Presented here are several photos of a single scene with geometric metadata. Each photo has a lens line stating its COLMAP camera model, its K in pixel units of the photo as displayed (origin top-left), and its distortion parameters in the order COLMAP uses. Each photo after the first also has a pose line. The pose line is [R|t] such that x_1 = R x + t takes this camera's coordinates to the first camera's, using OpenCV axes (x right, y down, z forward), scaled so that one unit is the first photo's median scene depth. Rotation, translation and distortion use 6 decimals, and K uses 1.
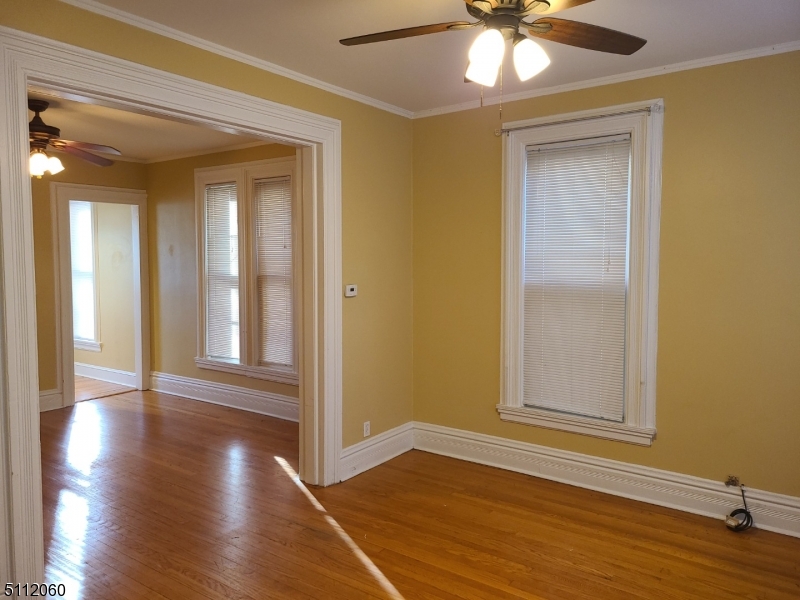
lens RADIAL K [[597.7, 0, 396.8], [0, 597.7, 297.2], [0, 0, 1]] dist [0.057491, -0.038533]
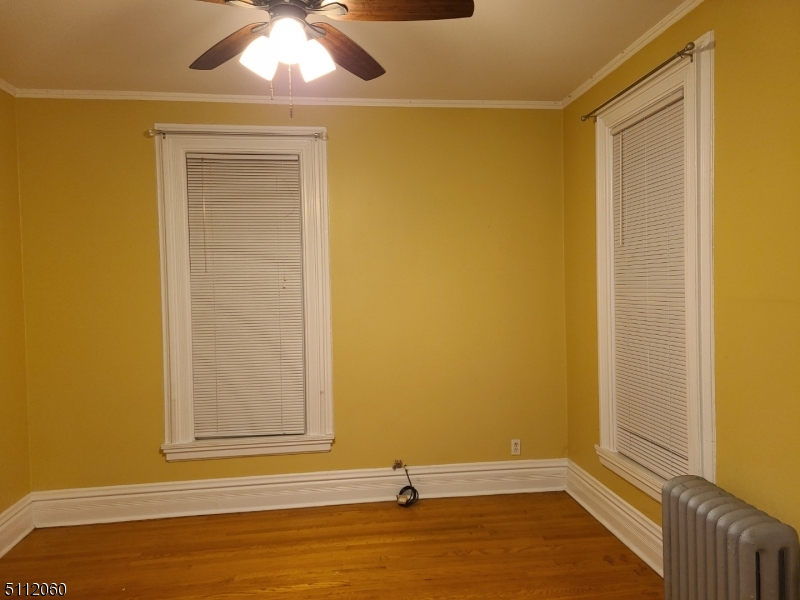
lens RADIAL K [[597.7, 0, 398.0], [0, 597.7, 303.0], [0, 0, 1]] dist [0.057491, -0.038533]
pose [[0.716823, -0.039416, 0.696141, -0.230925], [0.061319, 0.998096, -0.006627, 0.000902], [-0.694554, 0.047437, 0.717875, 0.153836]]
